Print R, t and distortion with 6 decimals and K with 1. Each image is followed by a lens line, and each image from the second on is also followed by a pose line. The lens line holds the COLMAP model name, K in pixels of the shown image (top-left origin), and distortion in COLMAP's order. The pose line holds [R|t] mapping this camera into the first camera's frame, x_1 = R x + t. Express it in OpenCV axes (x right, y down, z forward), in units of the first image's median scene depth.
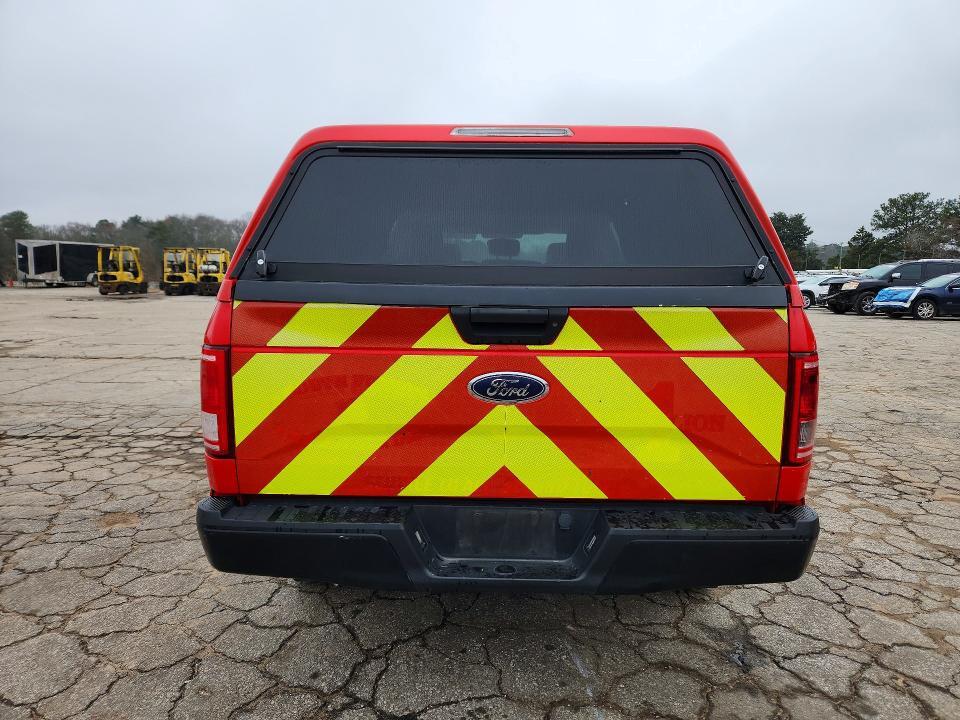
lens RADIAL K [[634.2, 0, 482.4], [0, 634.2, 363.4], [0, 0, 1]] dist [0.063737, -0.048491]
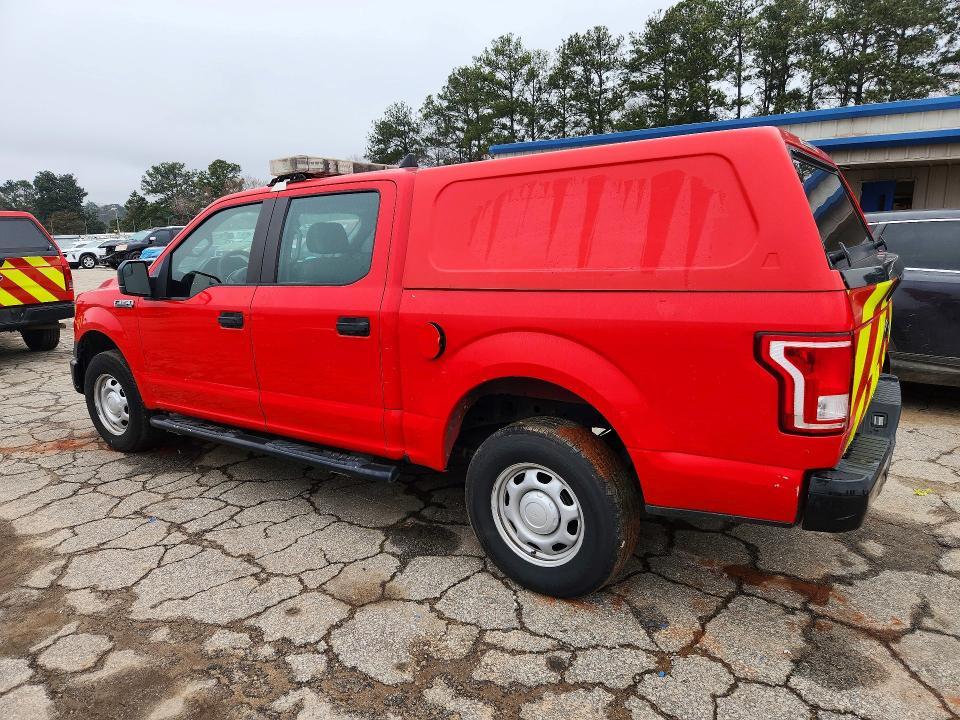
lens RADIAL K [[634.2, 0, 482.4], [0, 634.2, 363.4], [0, 0, 1]] dist [0.063737, -0.048491]
pose [[0.542238, -0.191918, 0.818013, -1.752885], [0.143463, 0.980415, 0.134923, 0.462763], [-0.827887, 0.044194, 0.559151, -3.919978]]
